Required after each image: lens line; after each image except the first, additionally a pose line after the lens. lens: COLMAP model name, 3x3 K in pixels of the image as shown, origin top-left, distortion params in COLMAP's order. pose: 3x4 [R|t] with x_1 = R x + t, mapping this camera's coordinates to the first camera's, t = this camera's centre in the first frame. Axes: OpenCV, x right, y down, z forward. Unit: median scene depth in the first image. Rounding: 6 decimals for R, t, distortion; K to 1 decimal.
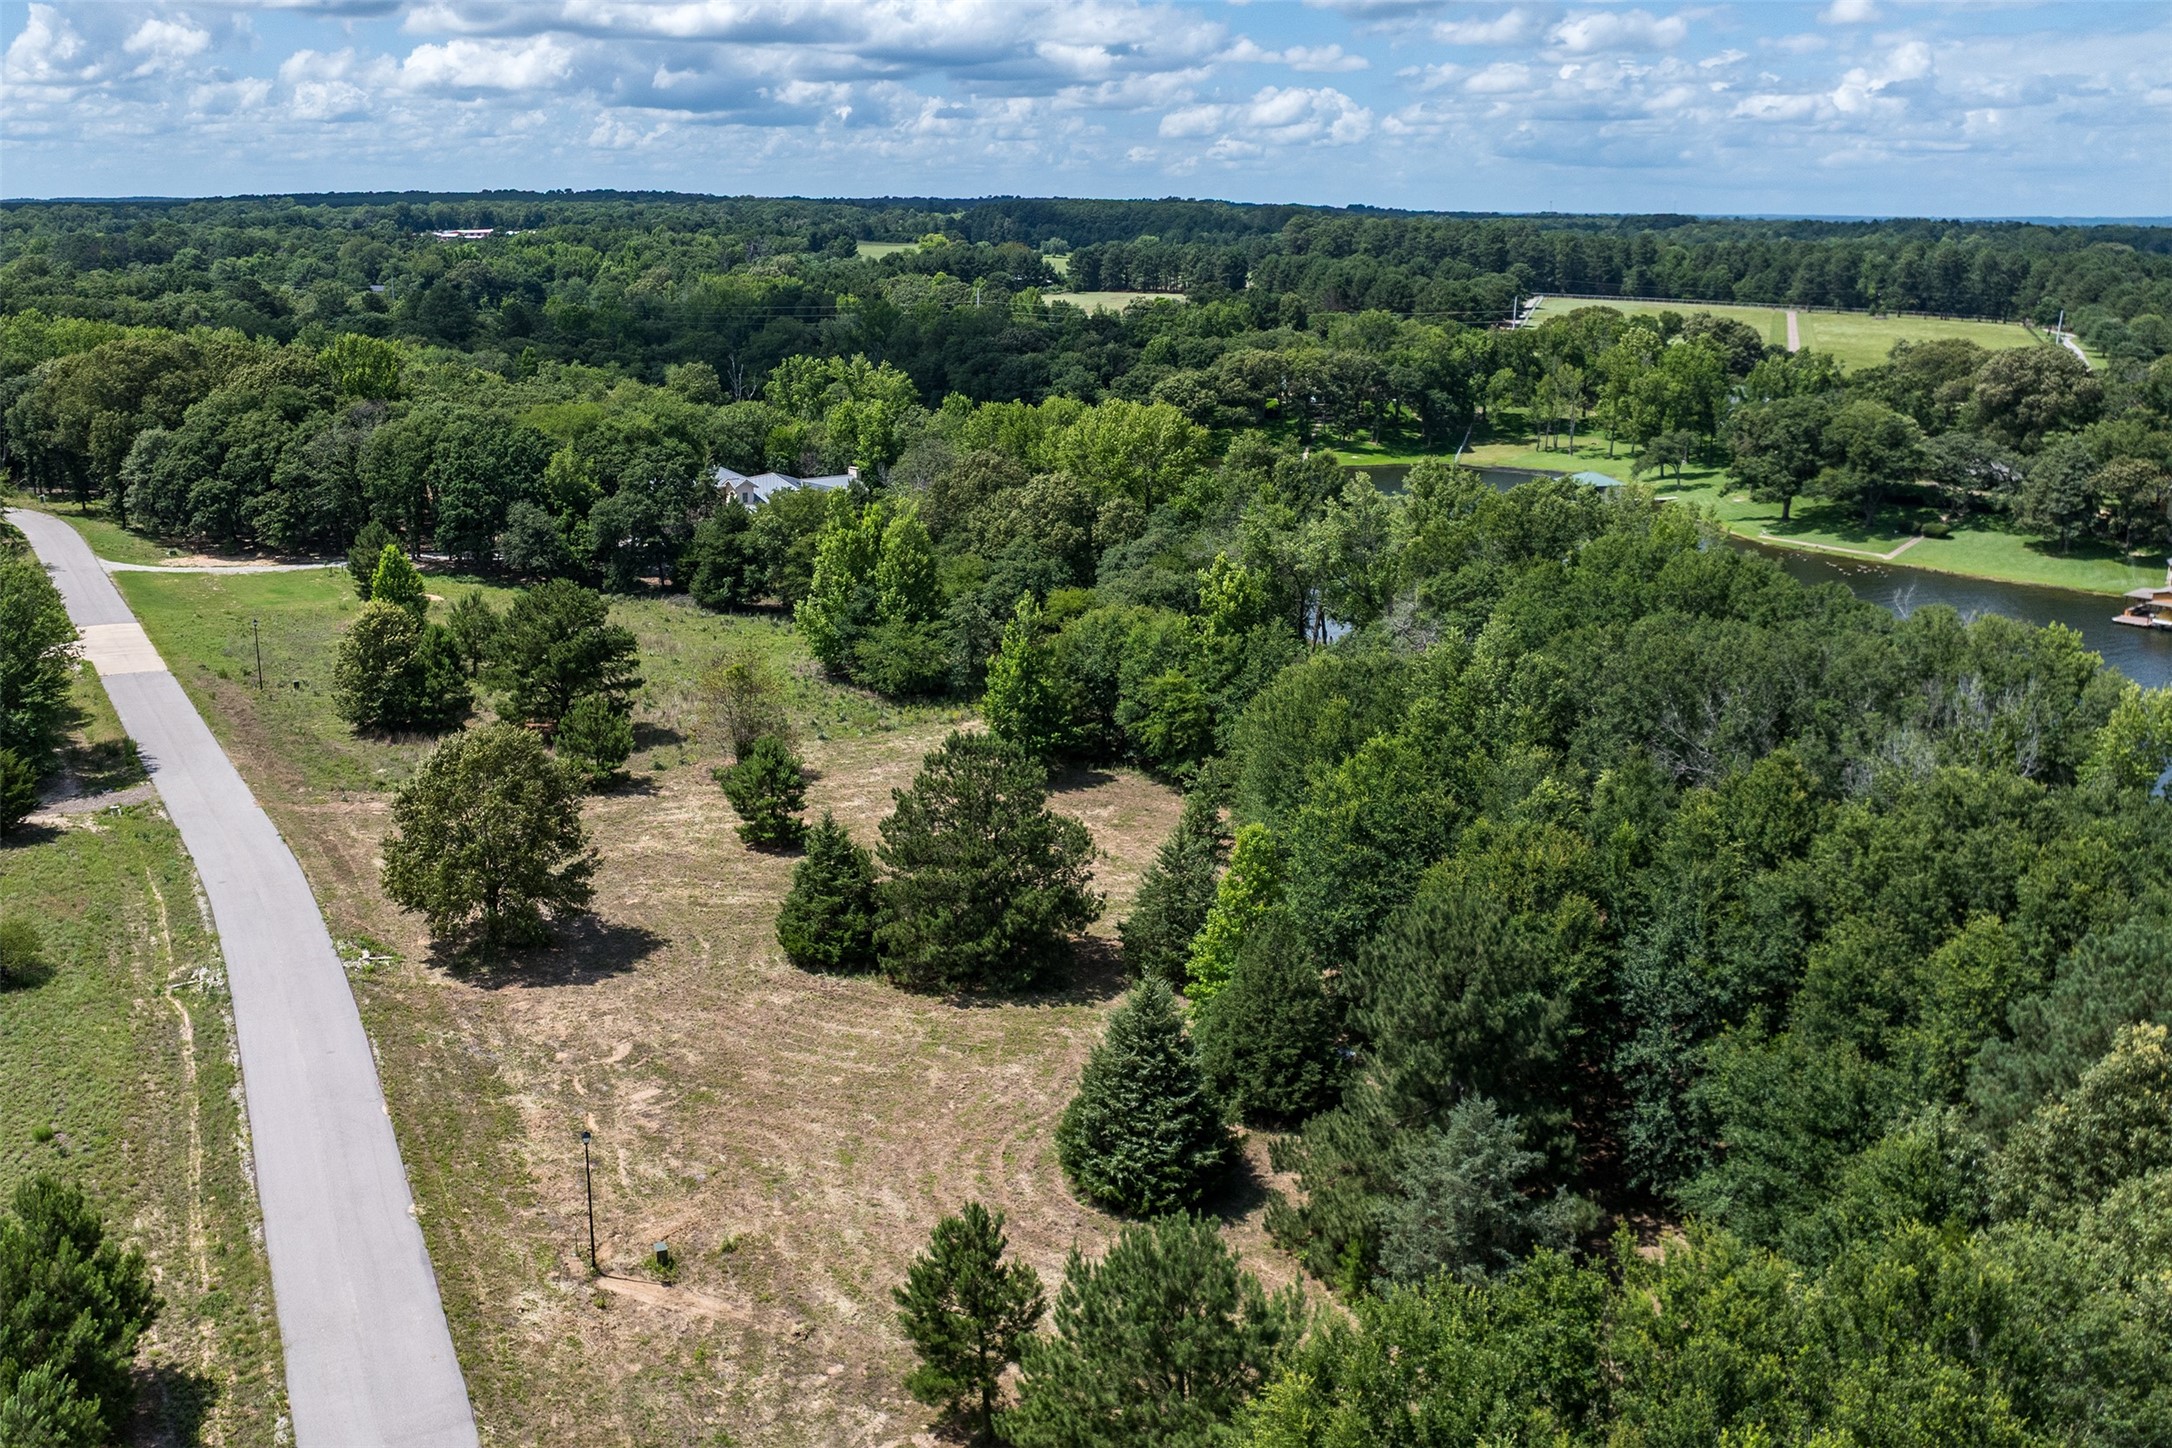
lens RADIAL K [[1846.7, 0, 976.8], [0, 1846.7, 770.4], [0, 0, 1]] dist [-0.031255, 0.024631]
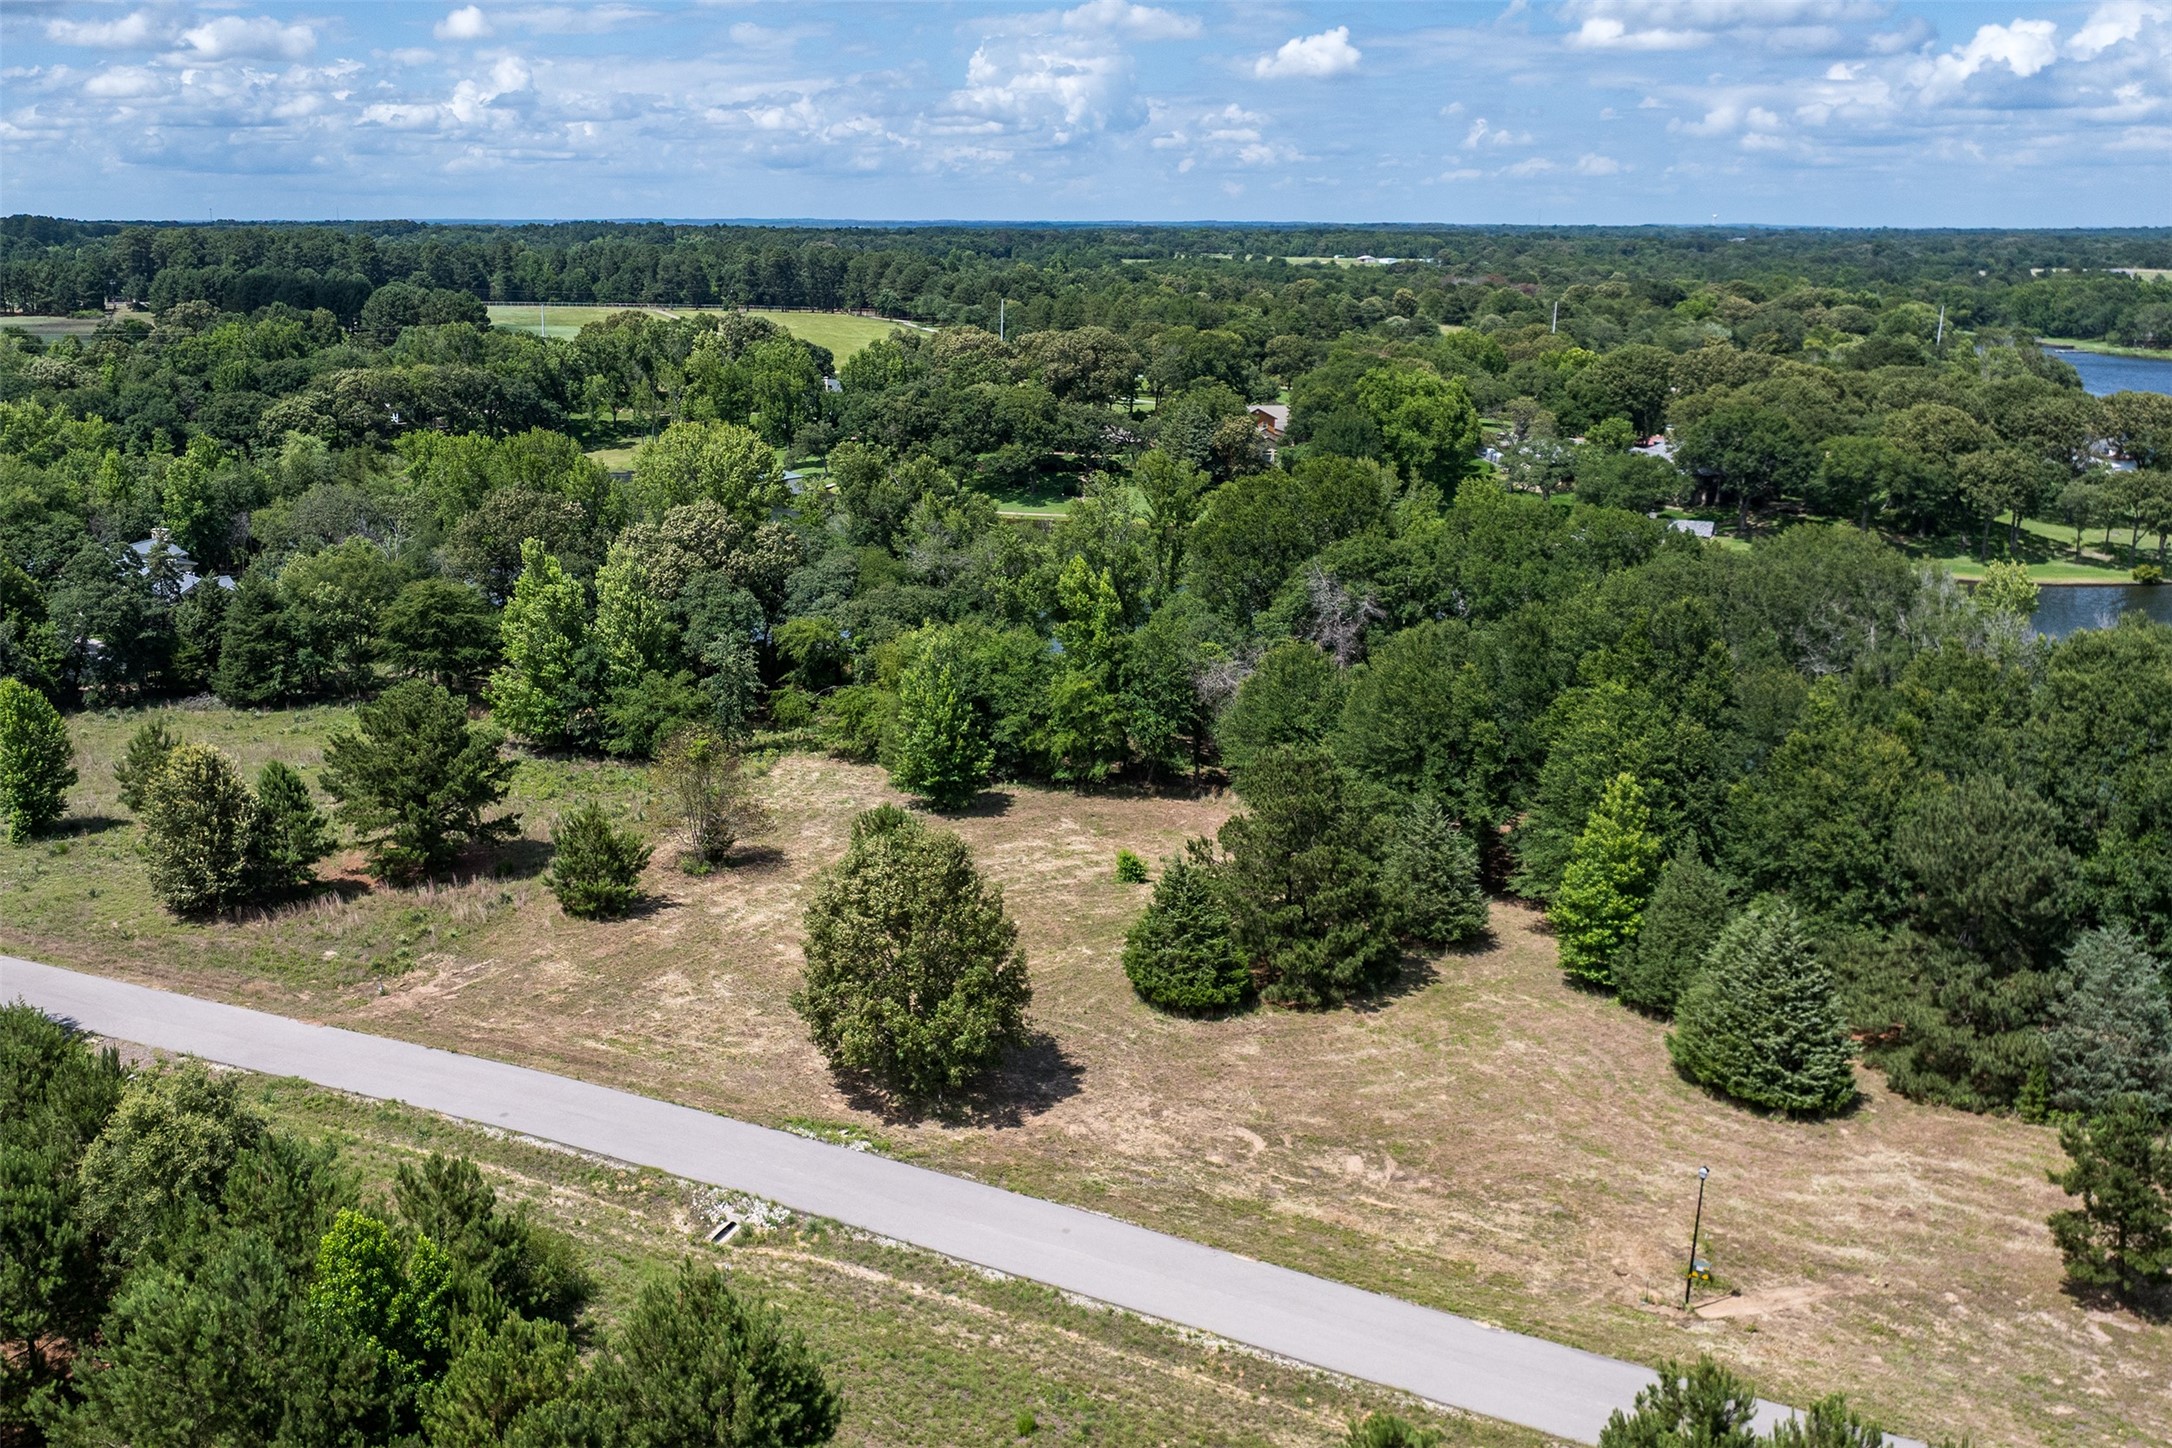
lens RADIAL K [[1846.7, 0, 976.8], [0, 1846.7, 770.4], [0, 0, 1]] dist [-0.031255, 0.024631]
pose [[0.797216, -0.174718, 0.577858, -0.797508], [0.176879, 0.982798, 0.053130, -0.100844], [-0.577200, 0.059855, 0.814406, 0.312198]]
